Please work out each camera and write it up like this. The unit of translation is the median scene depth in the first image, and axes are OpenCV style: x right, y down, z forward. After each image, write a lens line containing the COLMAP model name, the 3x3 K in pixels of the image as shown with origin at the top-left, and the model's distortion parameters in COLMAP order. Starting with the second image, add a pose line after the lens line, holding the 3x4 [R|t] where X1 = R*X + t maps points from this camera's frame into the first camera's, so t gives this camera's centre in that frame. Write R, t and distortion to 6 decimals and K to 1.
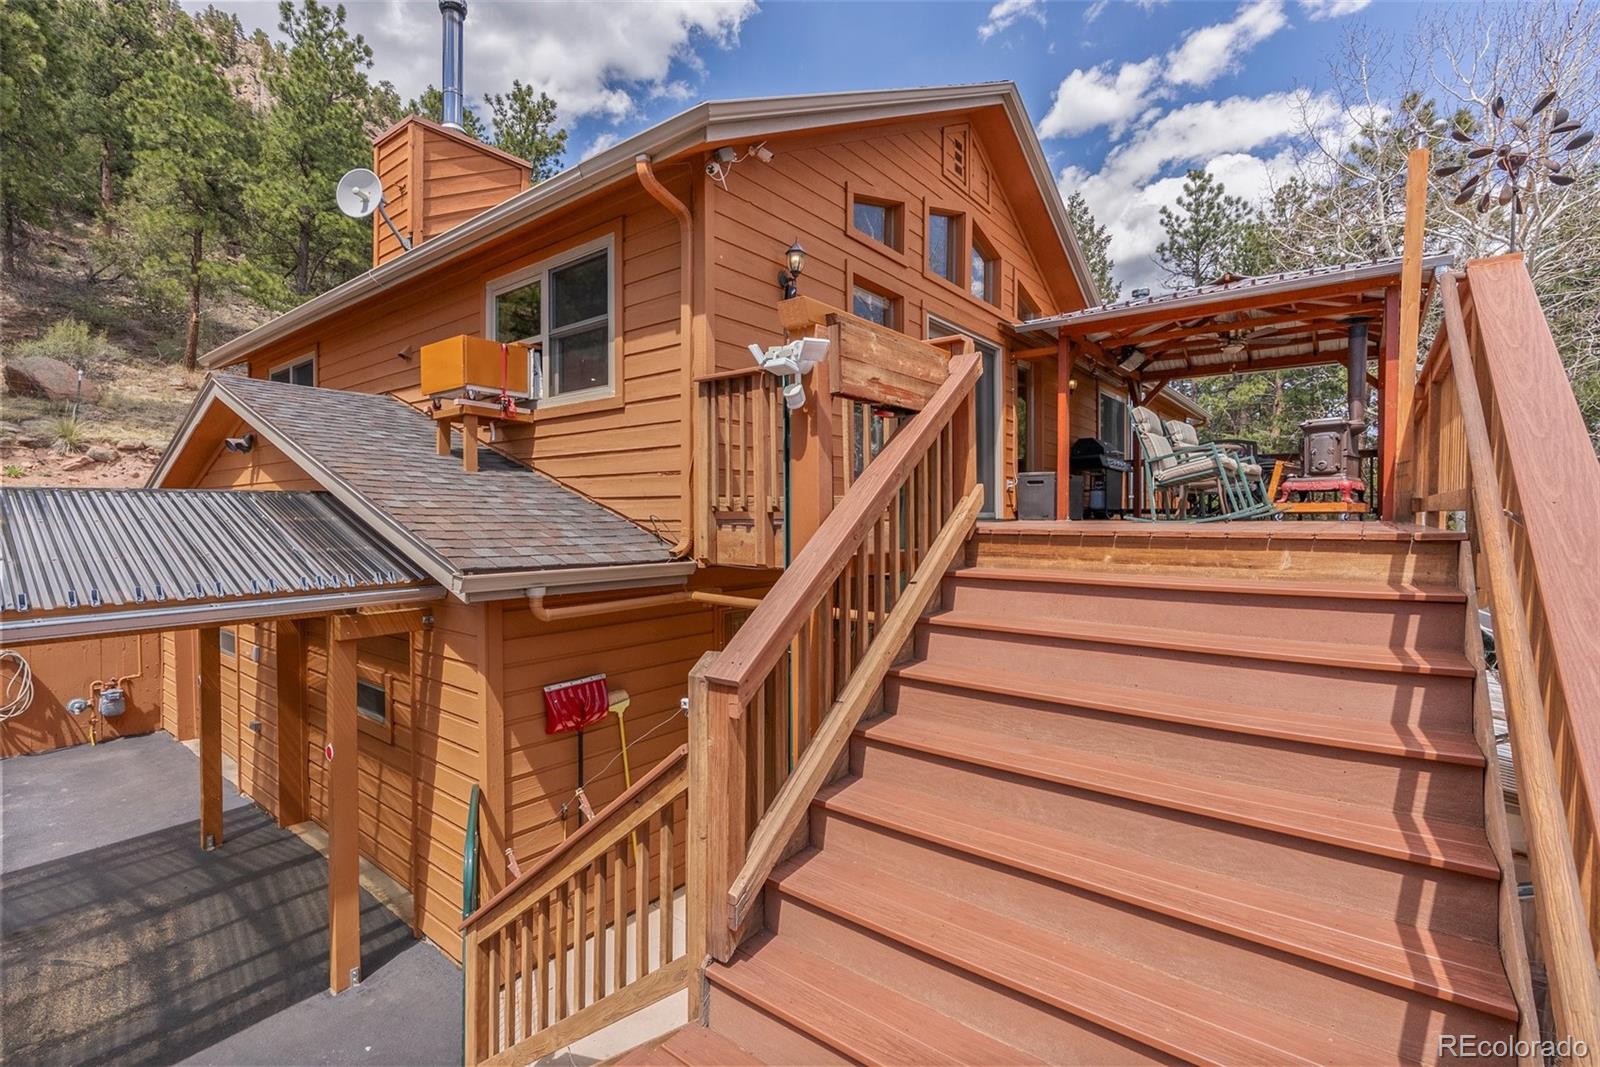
lens RADIAL K [[738.5, 0, 801.5], [0, 738.5, 531.0], [0, 0, 1]] dist [-0.005152, -0.000781]
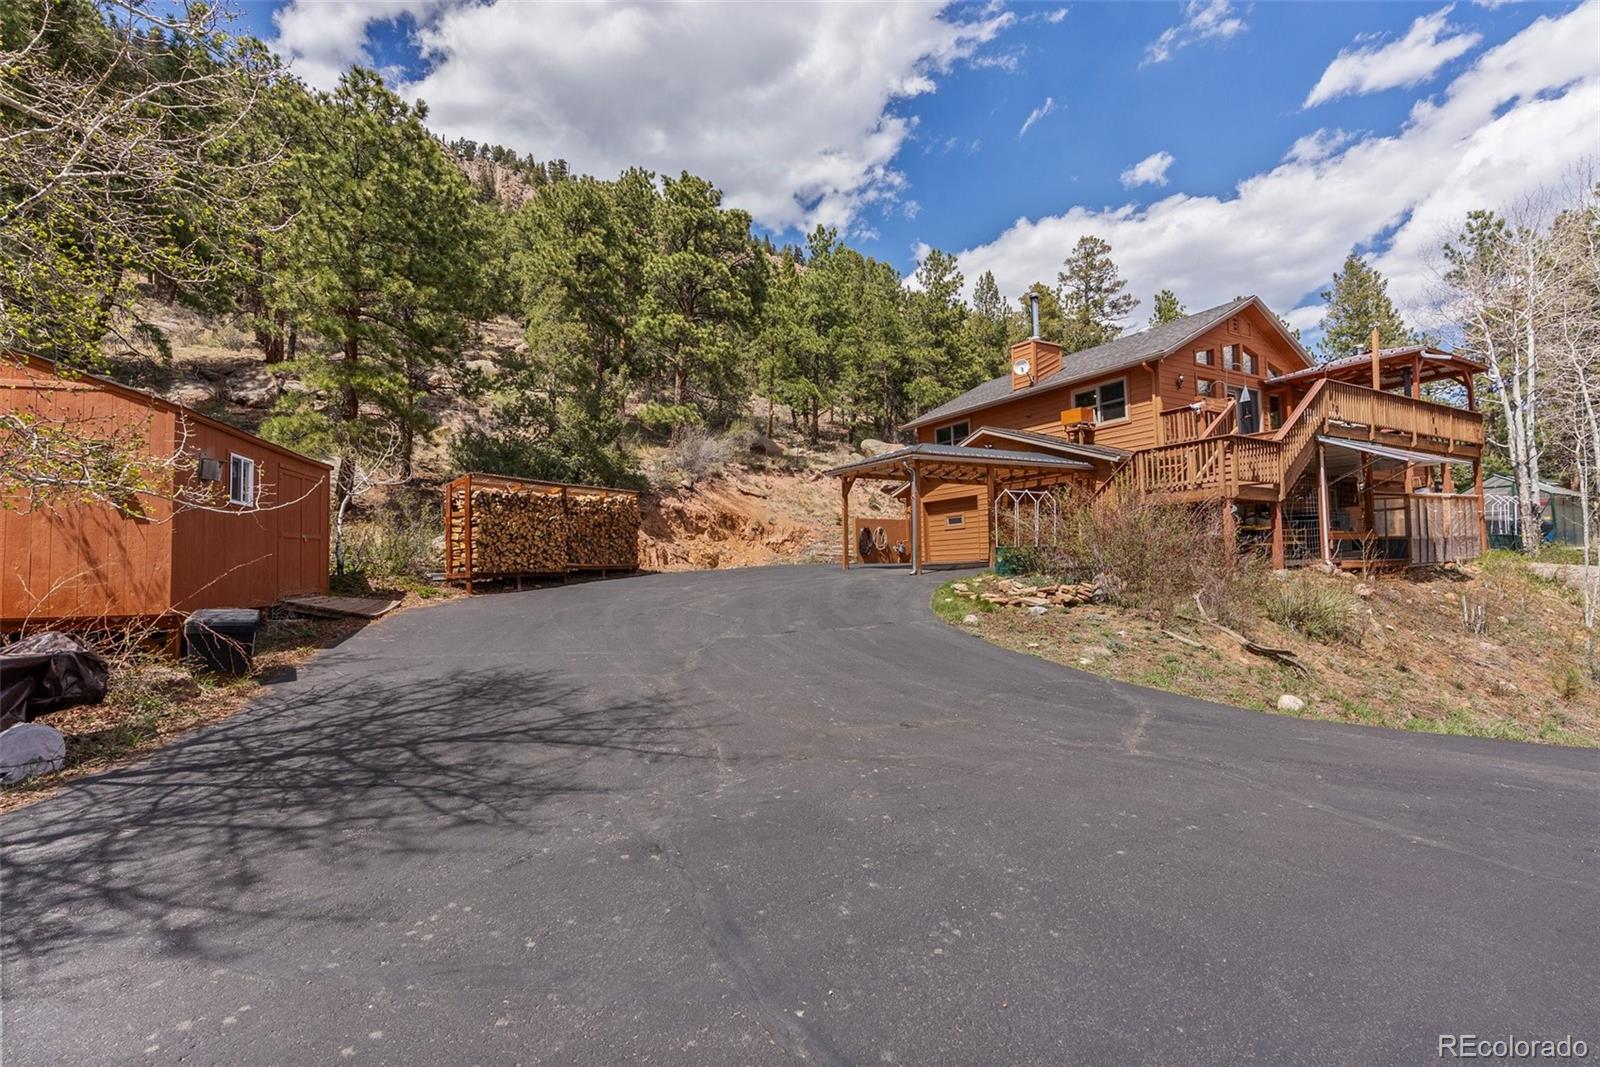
lens RADIAL K [[738.5, 0, 795.0], [0, 738.5, 538.0], [0, 0, 1]] dist [-0.005152, -0.000781]
pose [[0.927942, -0.037374, -0.370846, -0.287750], [0.015790, 0.998009, -0.061070, 0.383686], [0.372390, 0.050814, 0.926684, -1.903335]]
